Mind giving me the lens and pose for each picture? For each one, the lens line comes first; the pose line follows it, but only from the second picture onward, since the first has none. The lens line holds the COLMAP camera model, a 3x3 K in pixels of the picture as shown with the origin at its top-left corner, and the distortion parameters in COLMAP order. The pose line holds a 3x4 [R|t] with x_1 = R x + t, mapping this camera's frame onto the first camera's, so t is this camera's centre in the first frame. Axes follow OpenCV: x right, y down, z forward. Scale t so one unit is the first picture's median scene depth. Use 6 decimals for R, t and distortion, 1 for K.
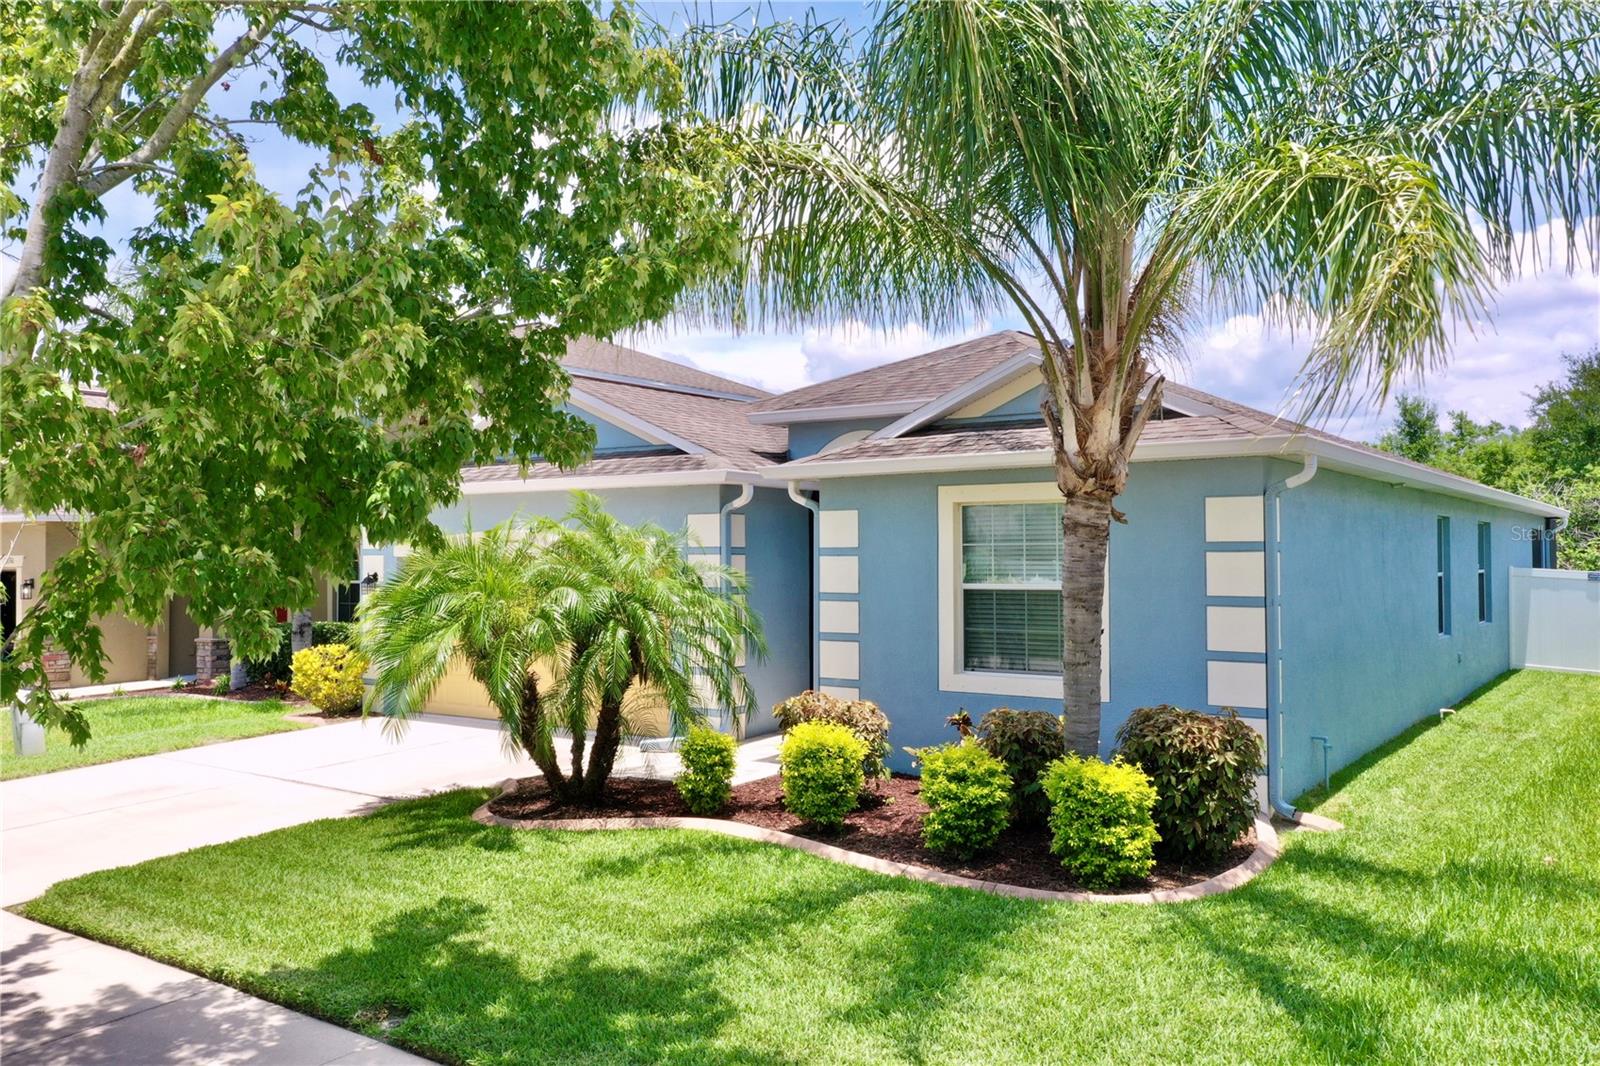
lens RADIAL K [[1250.0, 0, 795.3], [0, 1250.0, 537.5], [0, 0, 1]] dist [0.019023, 0.008351]
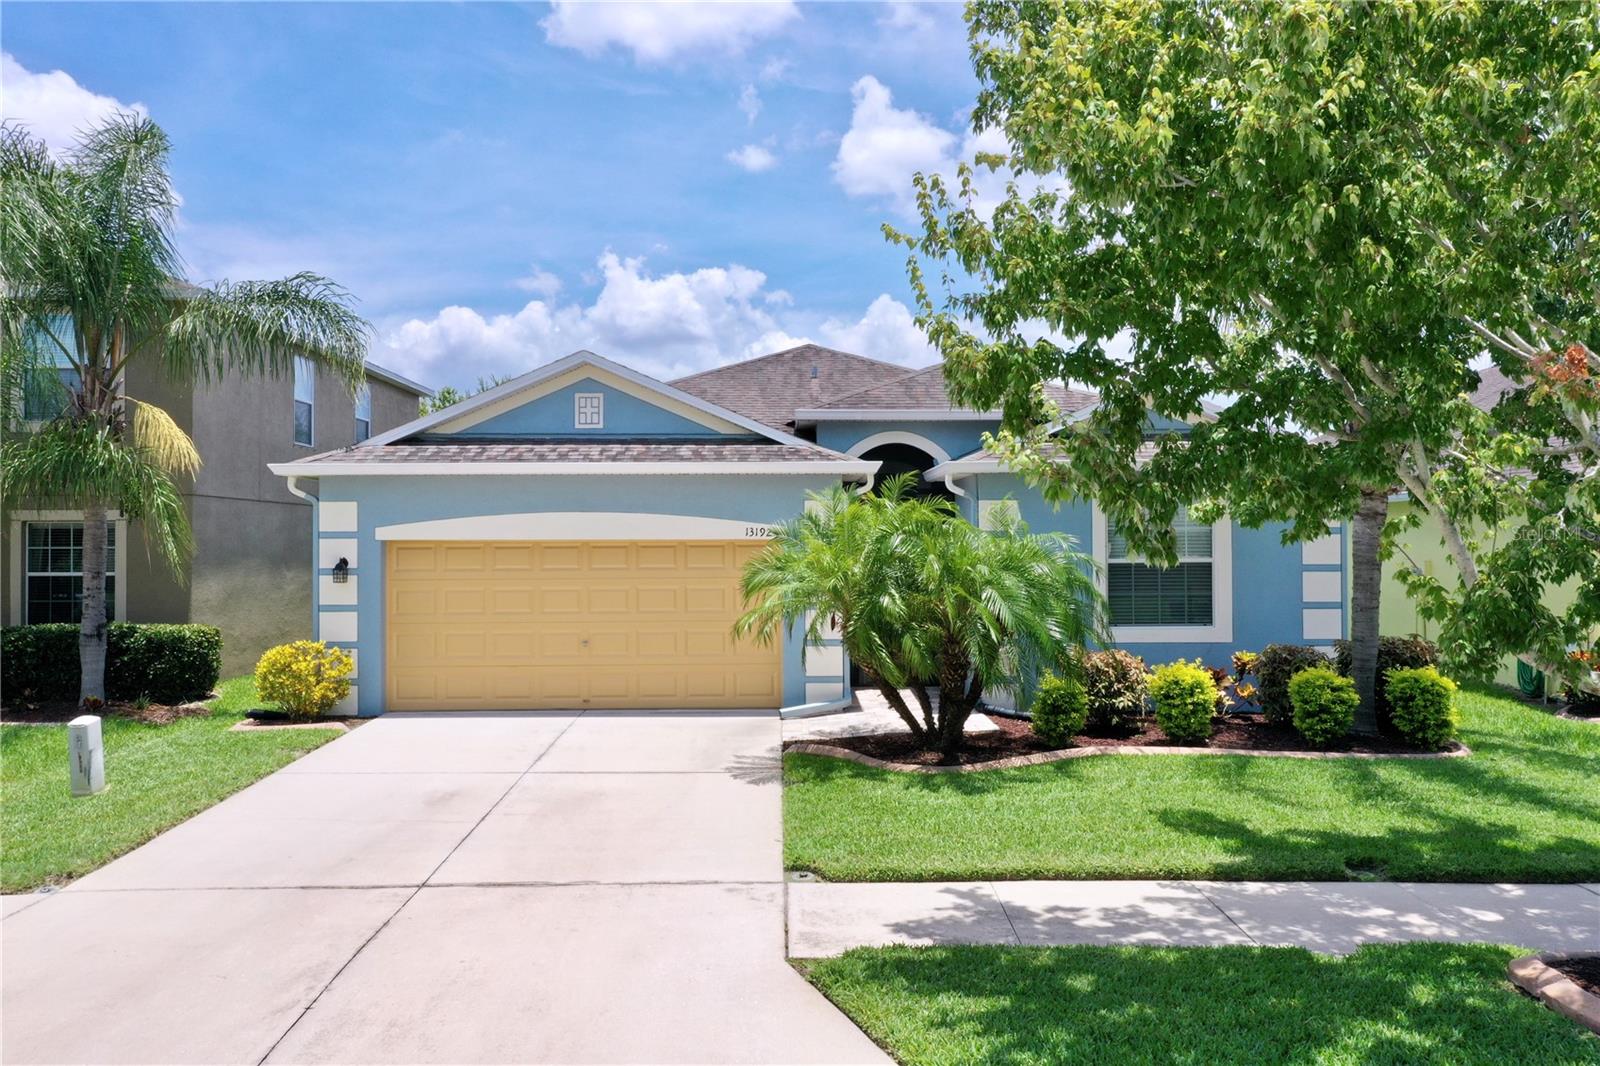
lens RADIAL K [[1250.0, 0, 806.4], [0, 1250.0, 531.4], [0, 0, 1]] dist [0.019023, 0.008351]
pose [[0.801305, 0.005514, 0.598231, -0.873217], [-0.003934, 0.999984, -0.003948, 0.014895], [-0.598243, 0.000810, 0.801314, 0.155503]]
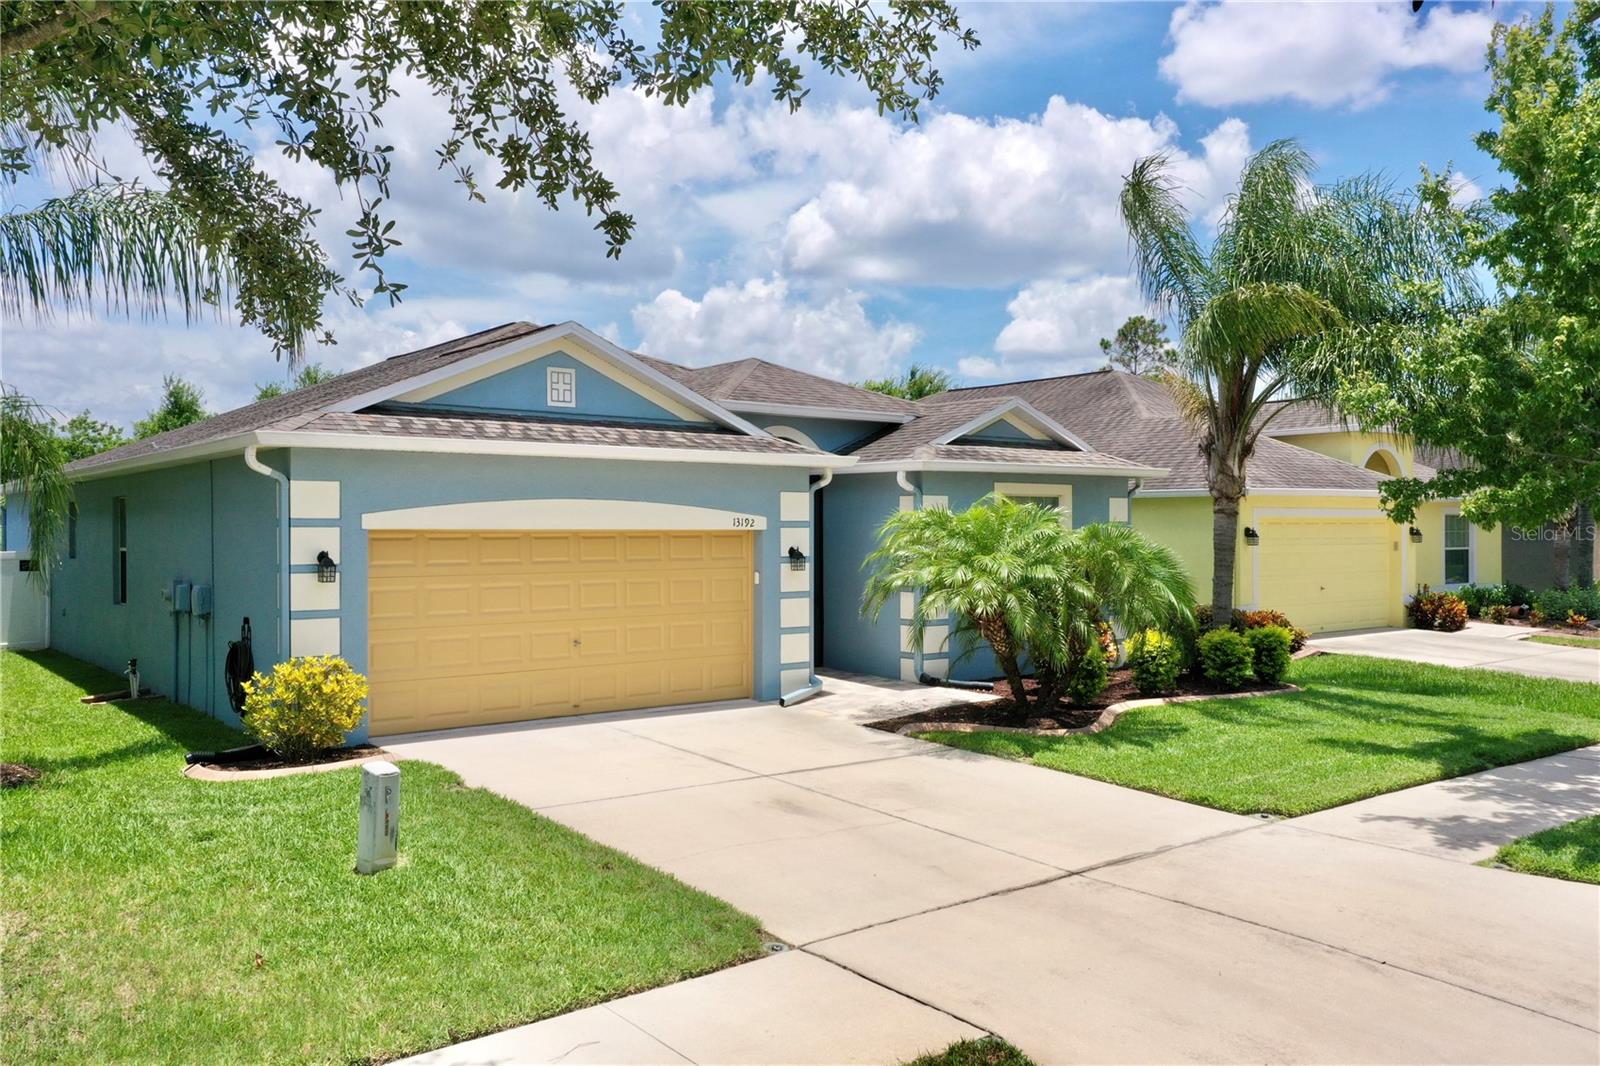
lens RADIAL K [[1250.0, 0, 804.3], [0, 1250.0, 526.7], [0, 0, 1]] dist [0.019023, 0.008351]
pose [[0.280498, 0.003243, 0.959849, -1.358236], [-0.010751, 0.999942, -0.000237, 0.014643], [-0.959794, -0.010253, 0.280516, 0.797103]]
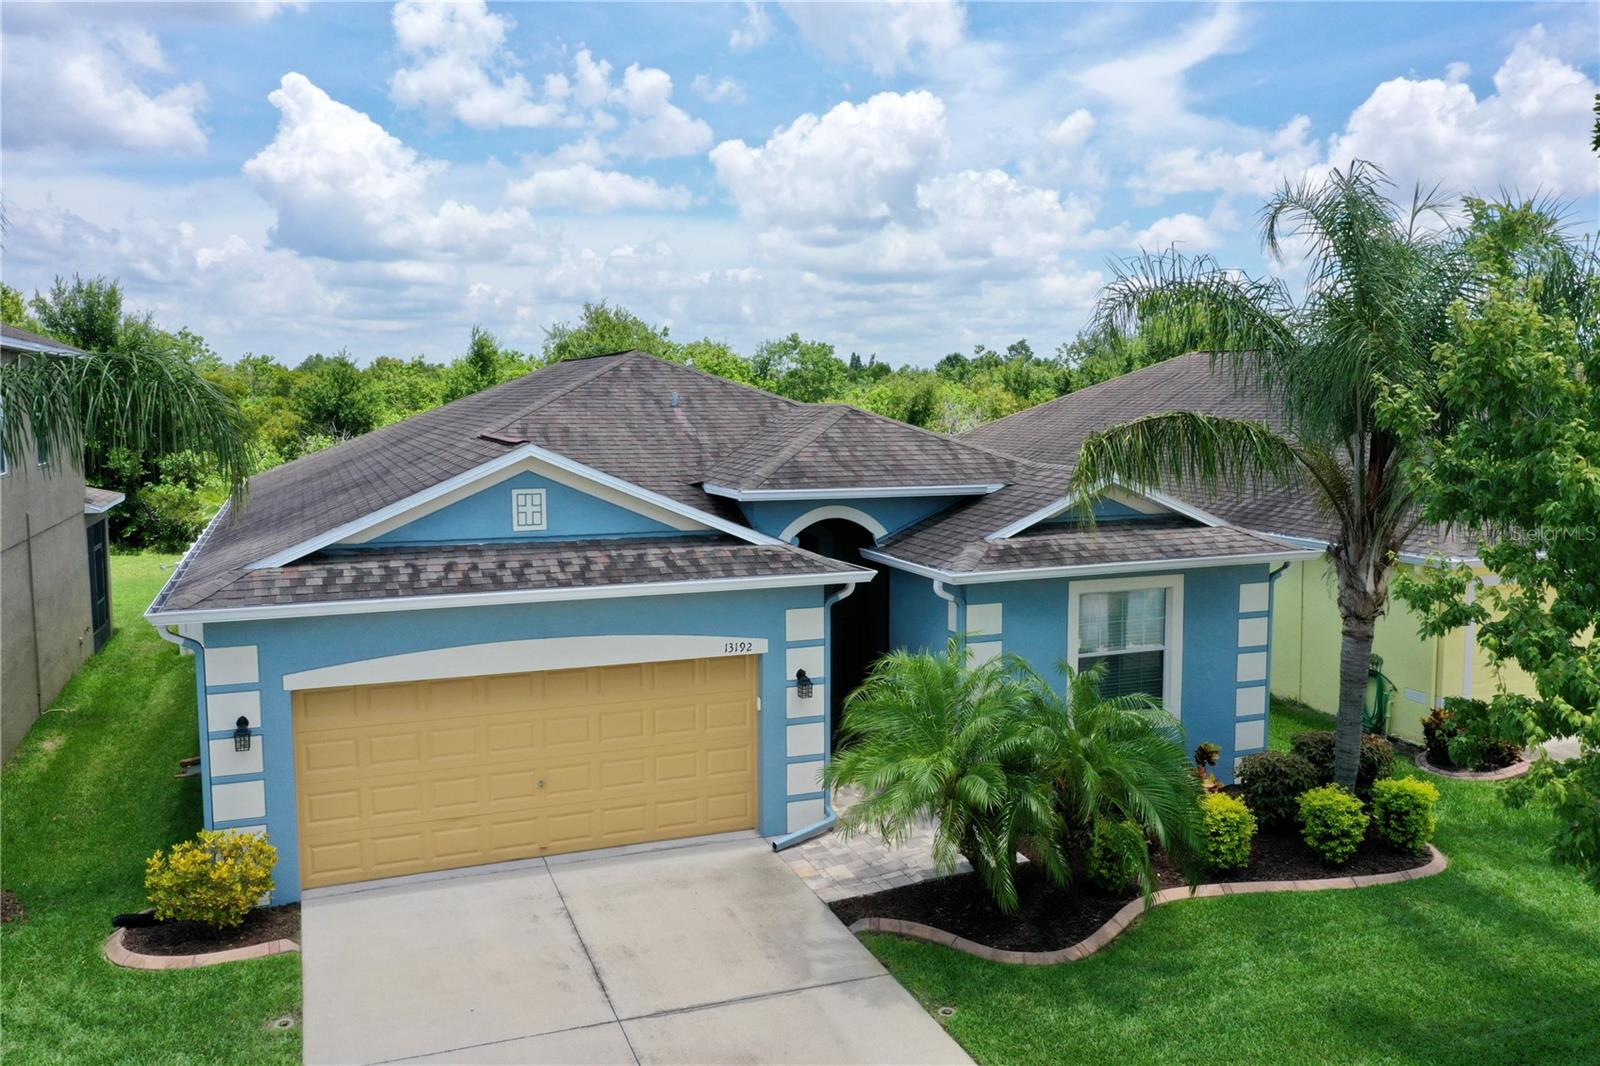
lens RADIAL K [[1250.0, 0, 799.2], [0, 1250.0, 538.6], [0, 0, 1]] dist [0.019023, 0.008351]
pose [[0.546832, -0.086686, 0.832743, -1.072445], [-0.007188, 0.994103, 0.108203, -0.216605], [-0.837212, -0.065154, 0.542984, 0.543800]]
